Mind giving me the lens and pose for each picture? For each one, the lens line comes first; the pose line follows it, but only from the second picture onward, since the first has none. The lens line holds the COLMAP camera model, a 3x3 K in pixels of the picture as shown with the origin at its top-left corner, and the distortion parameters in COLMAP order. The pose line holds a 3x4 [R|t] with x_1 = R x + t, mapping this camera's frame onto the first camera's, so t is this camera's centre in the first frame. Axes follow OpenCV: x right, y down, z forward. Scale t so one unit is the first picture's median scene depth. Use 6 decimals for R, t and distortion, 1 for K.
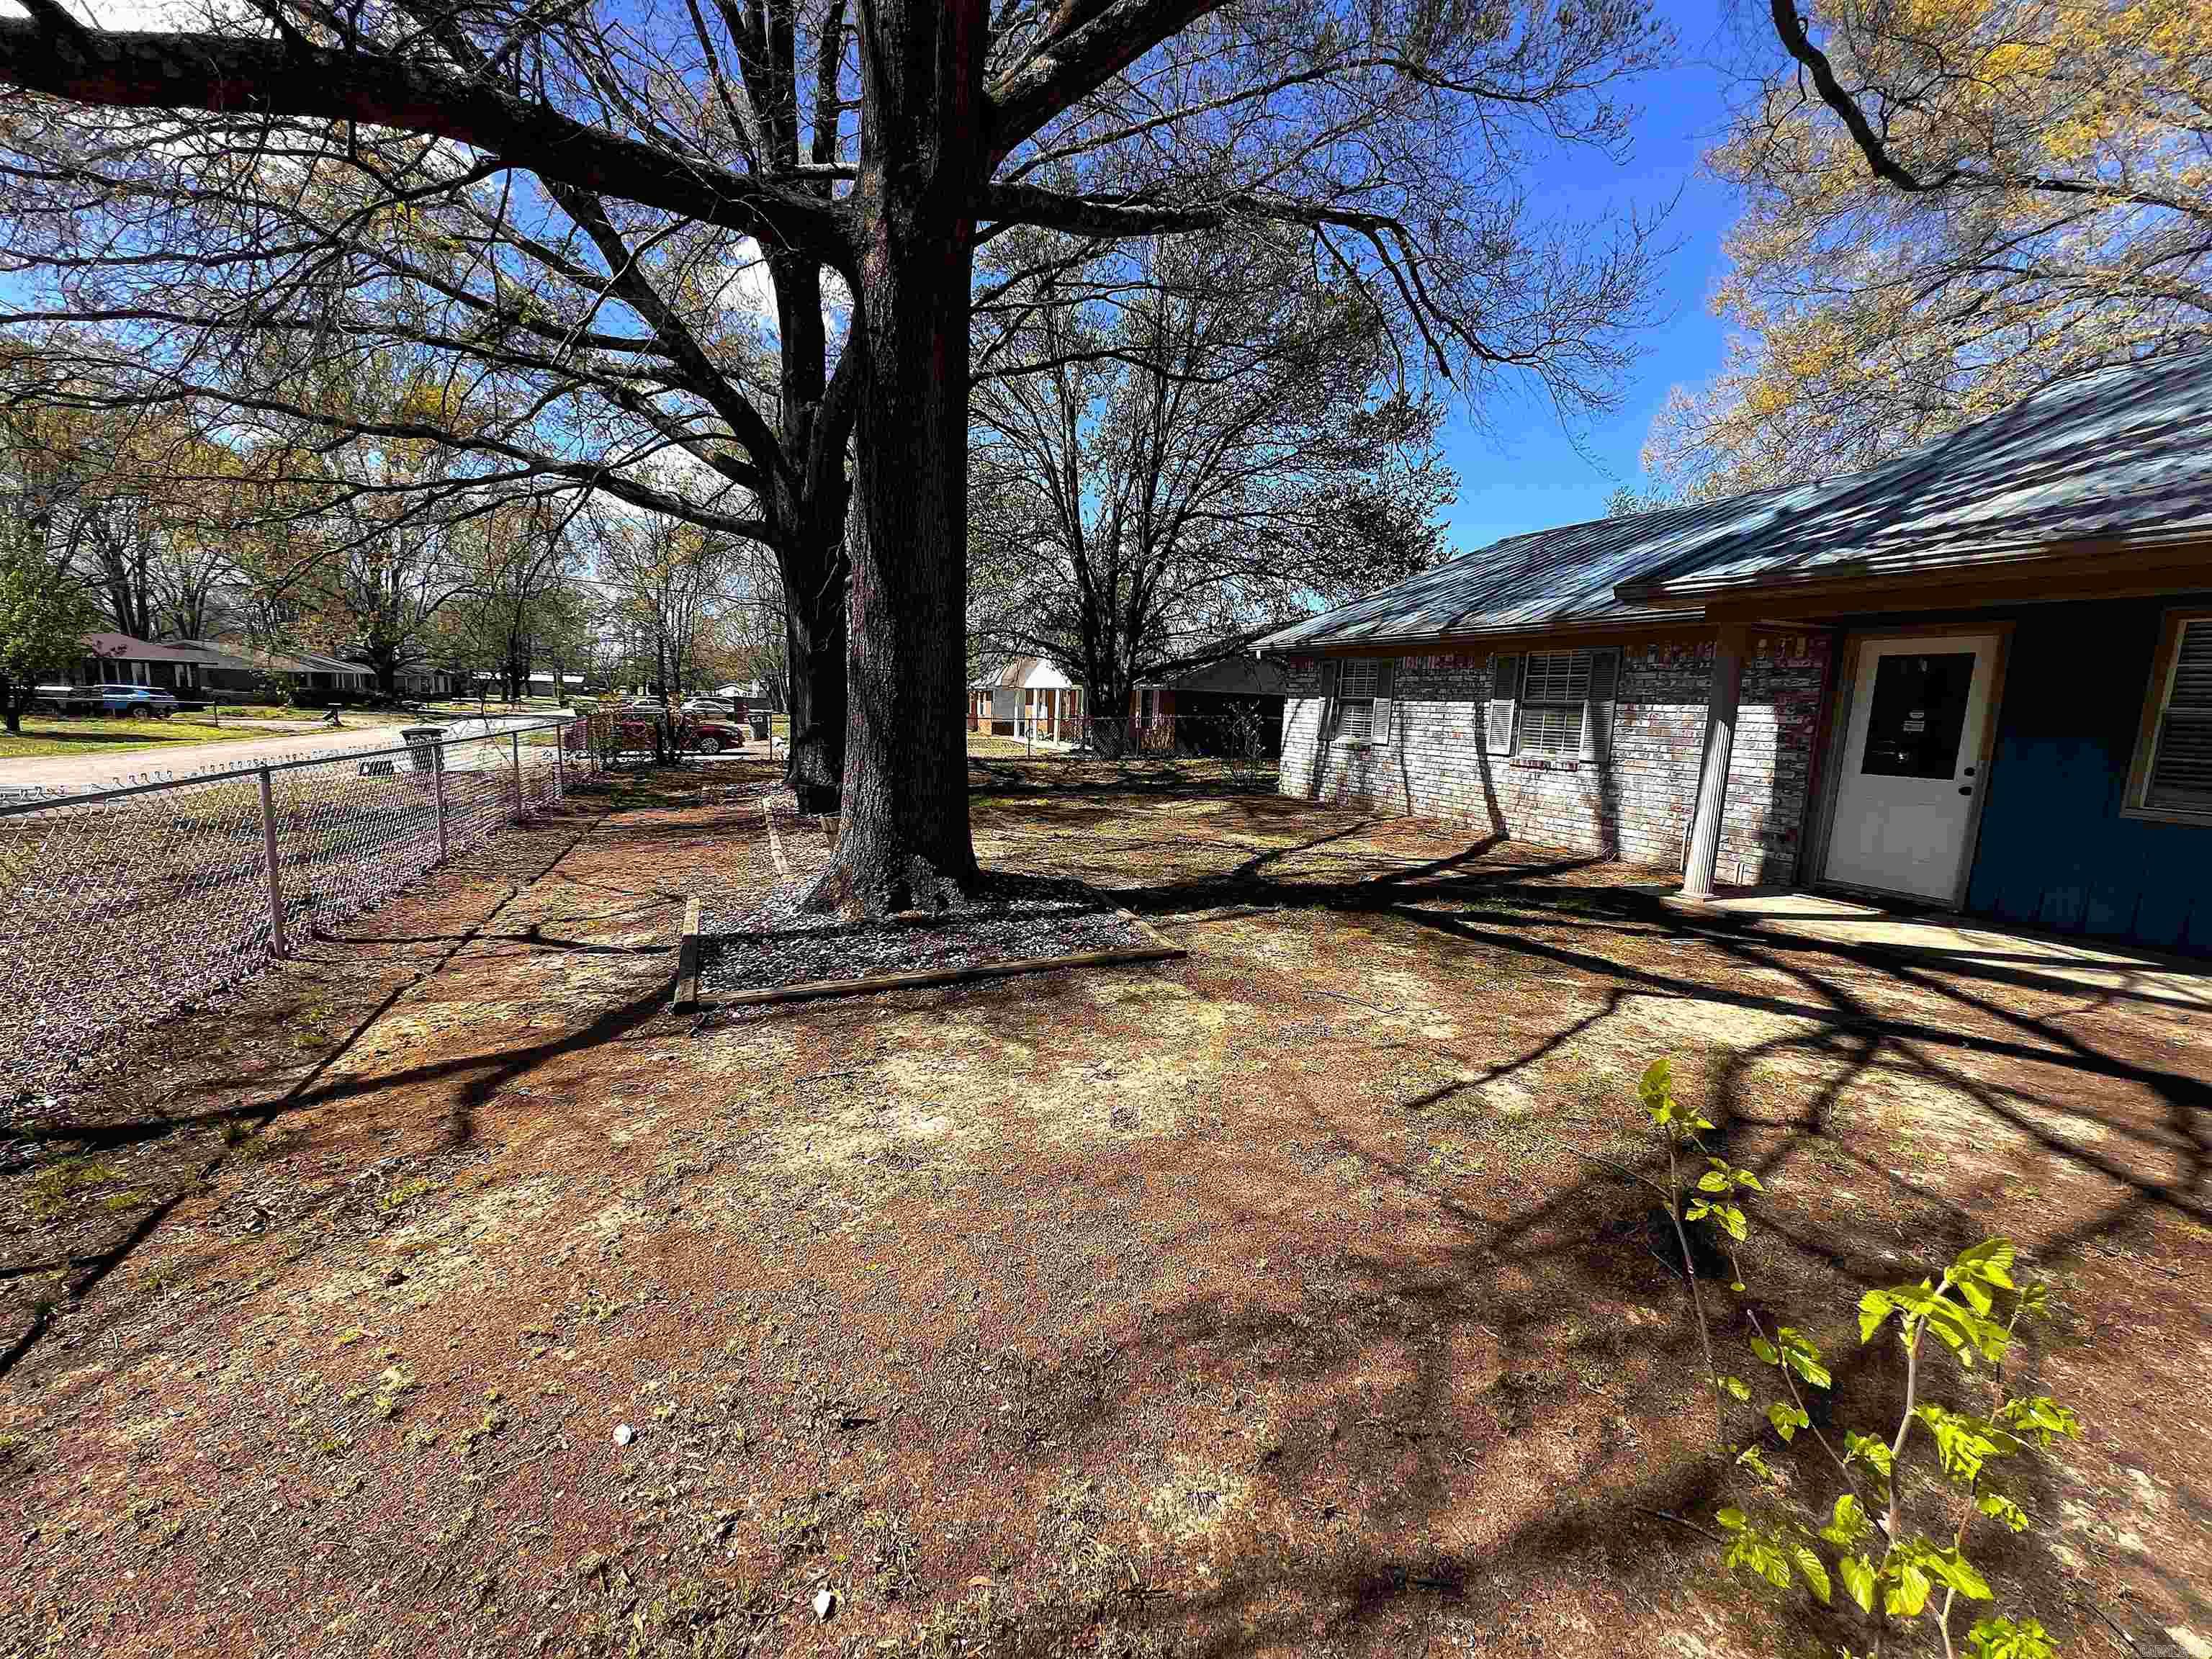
lens RADIAL K [[880.4, 0, 1106.0], [0, 880.4, 829.5], [0, 0, 1]] dist [0.001782, 0.000166]
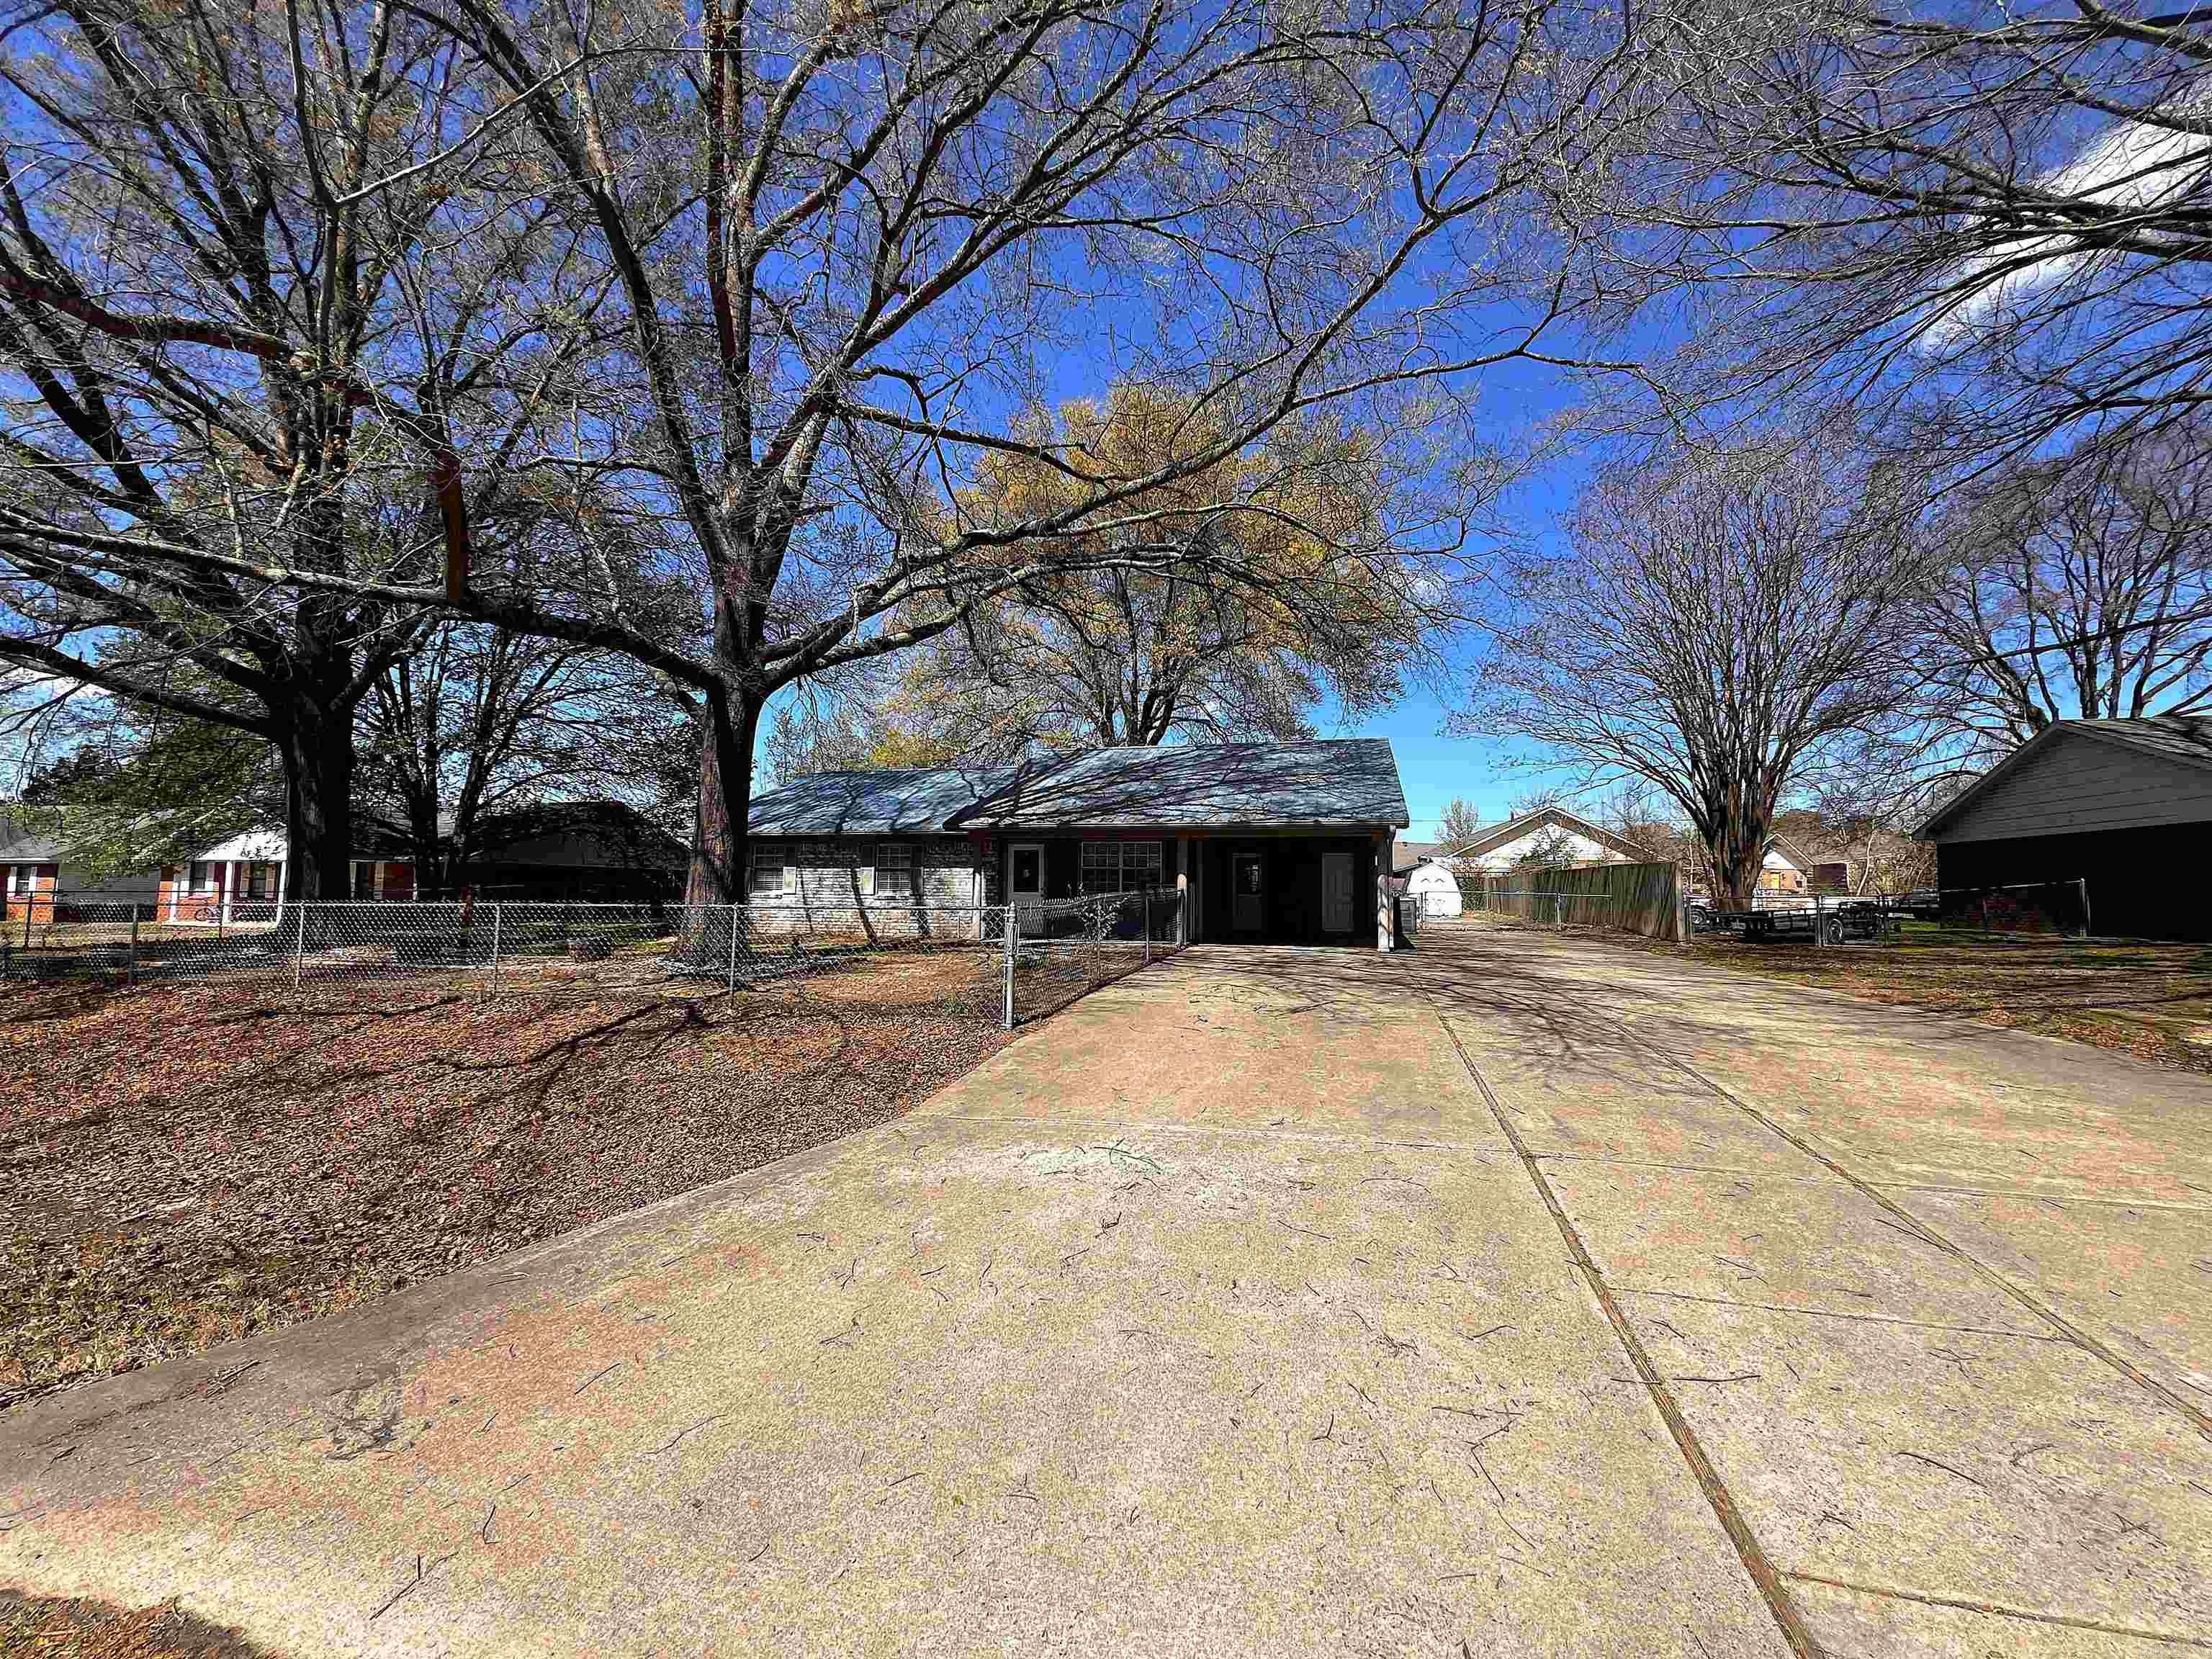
lens RADIAL K [[880.4, 0, 1106.0], [0, 880.4, 829.5], [0, 0, 1]] dist [0.001782, 0.000166]
pose [[0.620005, 0.022303, 0.784281, -1.026463], [0.125322, 0.983947, -0.127053, 0.118713], [-0.774524, 0.177061, 0.607257, -0.845901]]
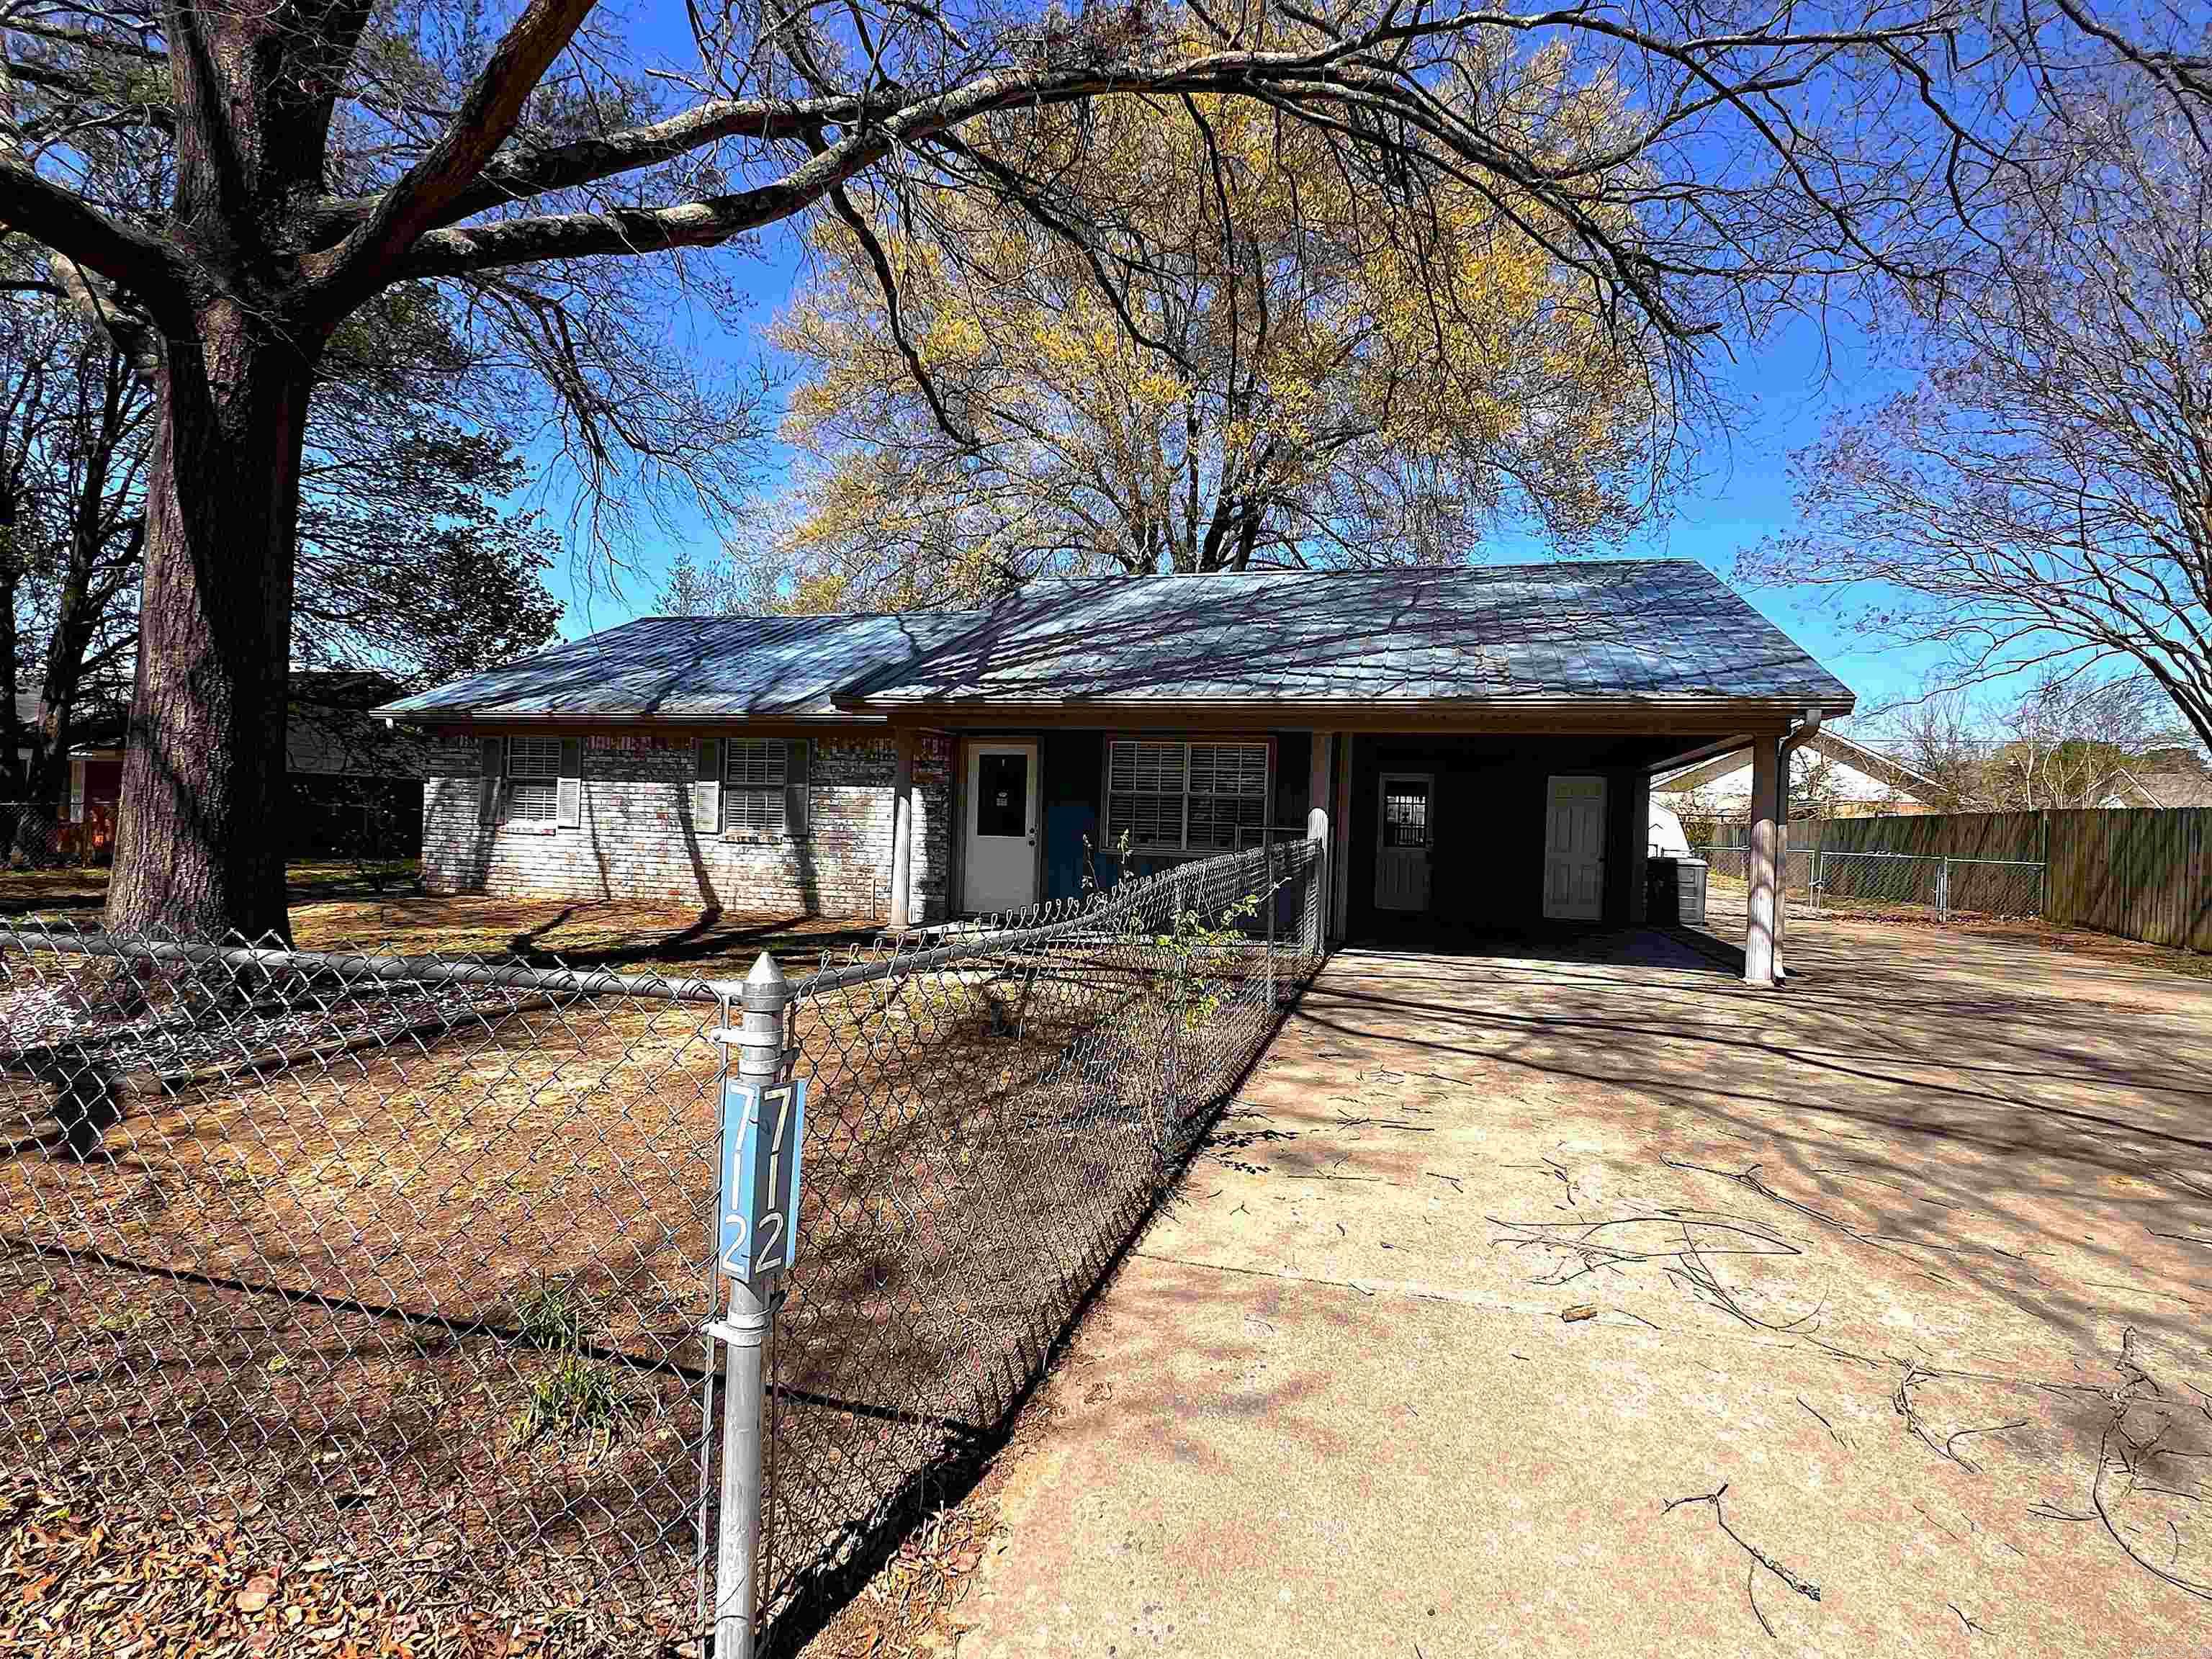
lens RADIAL K [[1089.9, 0, 1143.7], [0, 1089.9, 828.5], [0, 0, 1]] dist [0.000337, -0.000008]
pose [[0.607558, -0.019511, 0.794036, -0.361541], [0.103843, 0.993069, -0.055054, 0.048023], [-0.787458, 0.115903, 0.605373, -0.269704]]
